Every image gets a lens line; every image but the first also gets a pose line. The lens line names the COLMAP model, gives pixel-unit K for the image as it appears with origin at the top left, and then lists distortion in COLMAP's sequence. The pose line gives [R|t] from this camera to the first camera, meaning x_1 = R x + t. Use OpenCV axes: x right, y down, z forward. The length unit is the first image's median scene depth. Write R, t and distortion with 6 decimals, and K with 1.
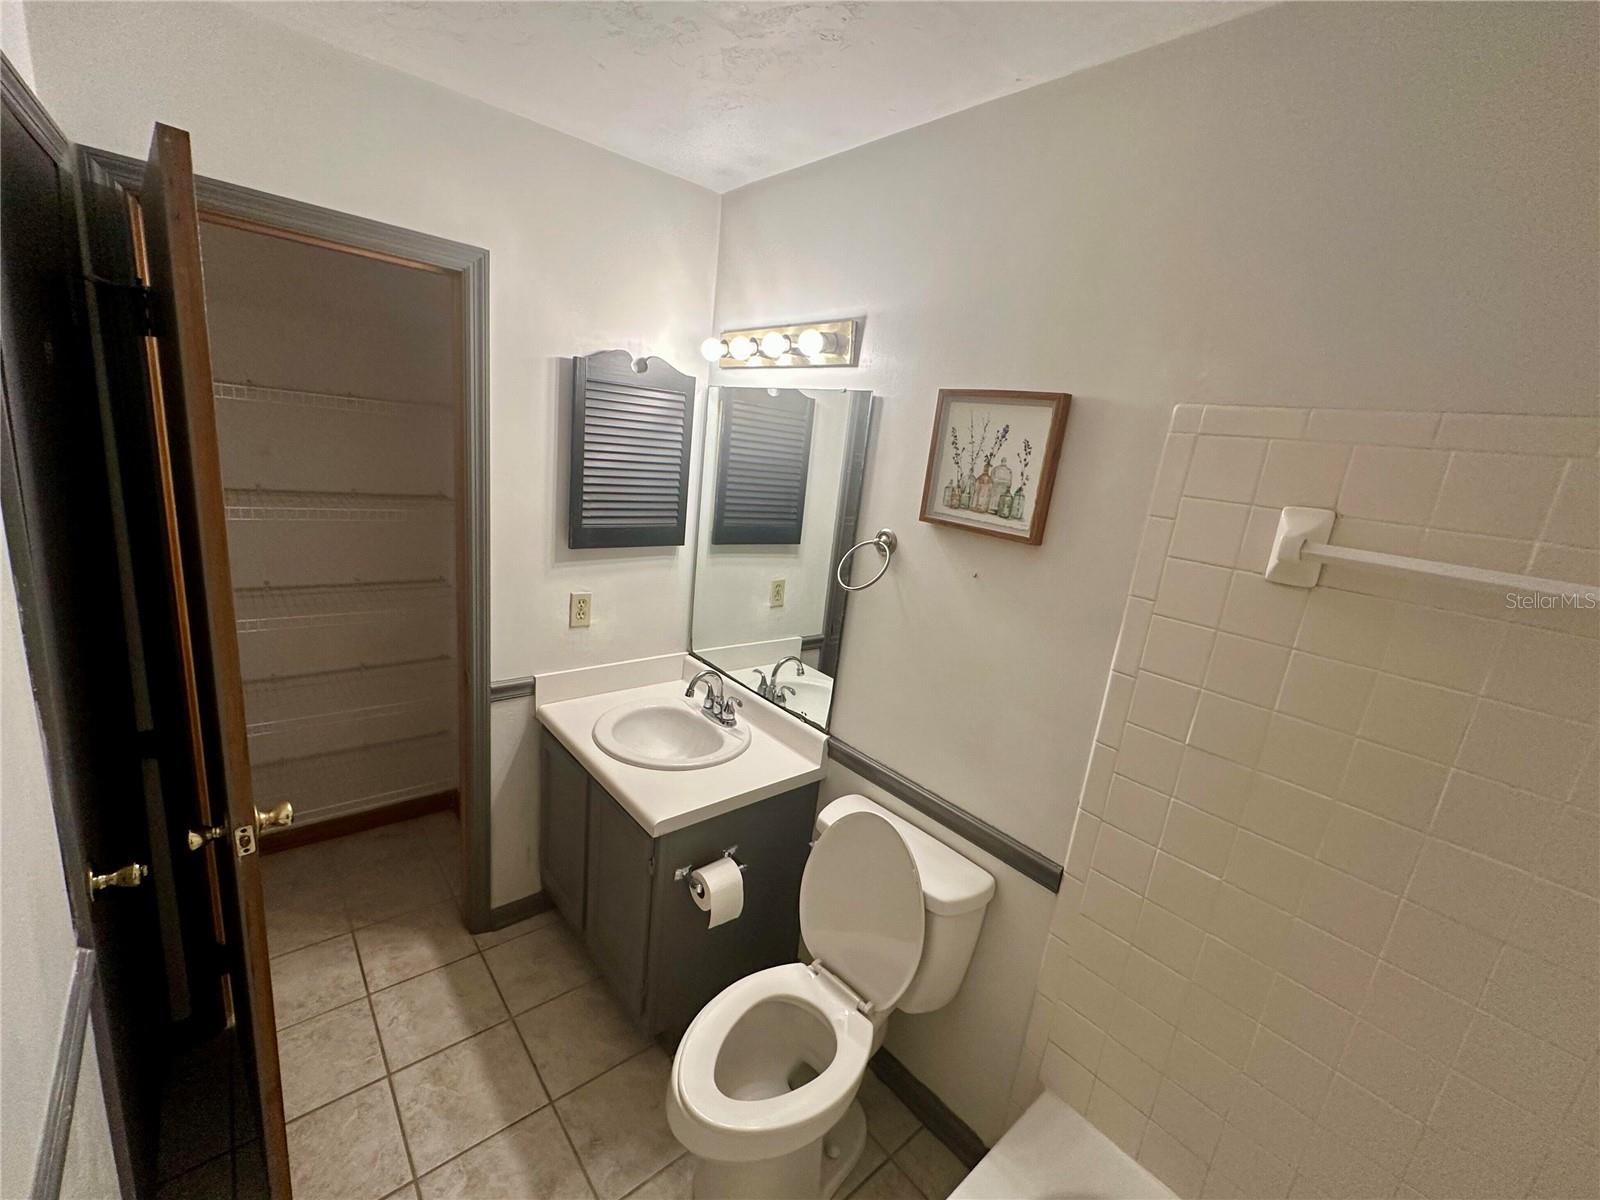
lens RADIAL K [[656.5, 0, 800.0], [0, 656.5, 600.0], [0, 0, 1]] dist [-0.000751, -0.000007]
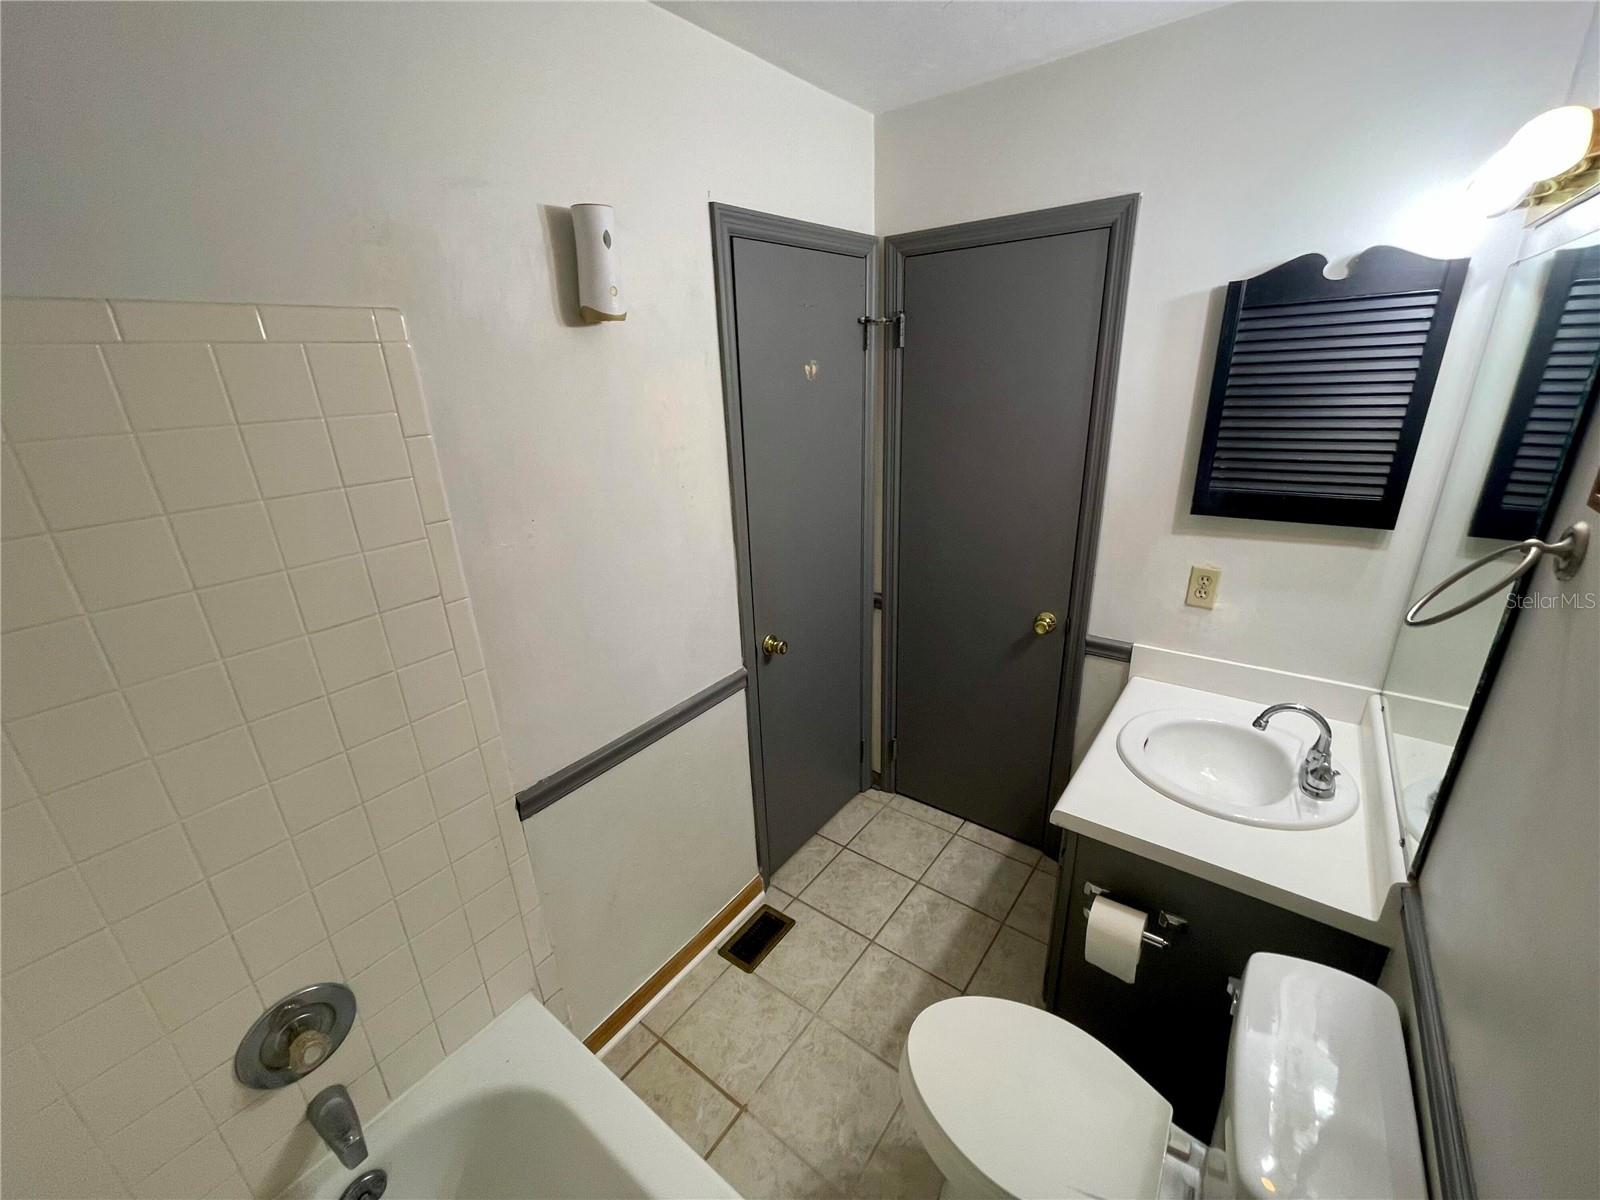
lens RADIAL K [[643.0, 0, 791.7], [0, 643.0, 600.4], [0, 0, 1]] dist [-0.002149, -0.000126]
pose [[0.187341, 0.217488, -0.957916, 0.396635], [-0.177362, 0.966643, 0.184782, -0.030377], [0.966150, 0.135280, 0.219666, 0.320764]]
